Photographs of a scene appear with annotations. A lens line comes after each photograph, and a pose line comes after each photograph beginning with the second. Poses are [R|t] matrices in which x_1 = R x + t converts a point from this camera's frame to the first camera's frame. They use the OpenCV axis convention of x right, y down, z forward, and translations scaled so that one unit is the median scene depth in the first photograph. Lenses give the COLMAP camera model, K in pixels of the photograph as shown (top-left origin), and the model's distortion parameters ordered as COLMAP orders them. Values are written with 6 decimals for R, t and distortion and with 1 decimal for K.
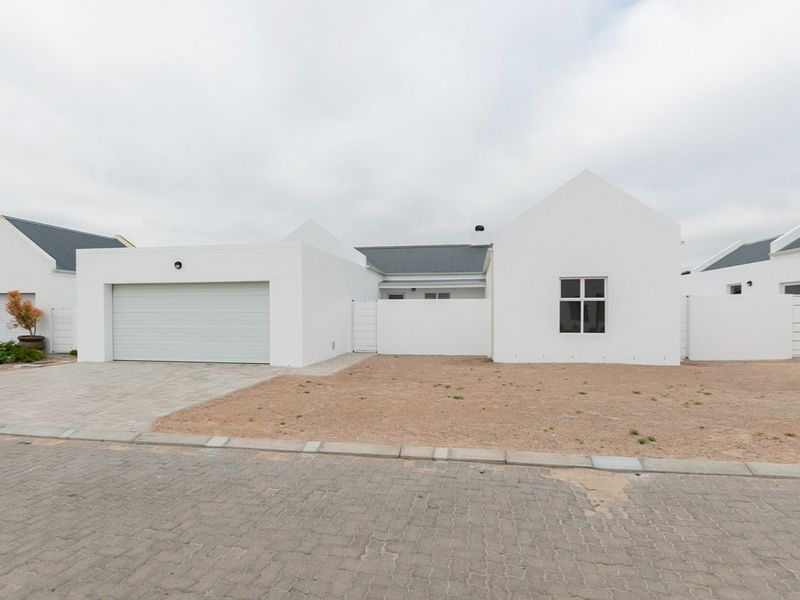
lens RADIAL K [[387.9, 0, 398.7], [0, 387.9, 306.5], [0, 0, 1]] dist [-0.005837, 0.000825]
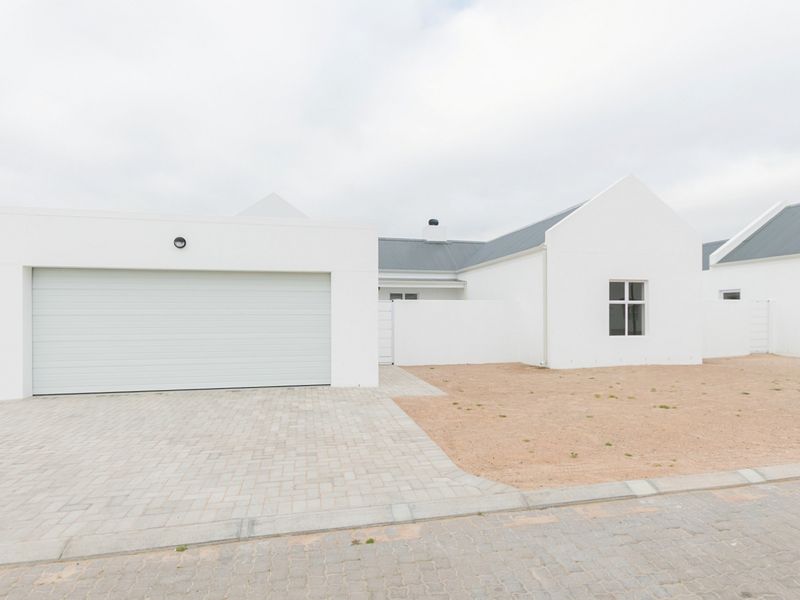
lens RADIAL K [[440.0, 0, 388.4], [0, 440.0, 314.5], [0, 0, 1]] dist [0.005740, -0.000617]
pose [[0.925326, 0.001641, 0.379169, -0.532255], [-0.006042, 0.999927, 0.010418, 0.005071], [-0.379125, -0.011932, 0.925269, 0.174762]]
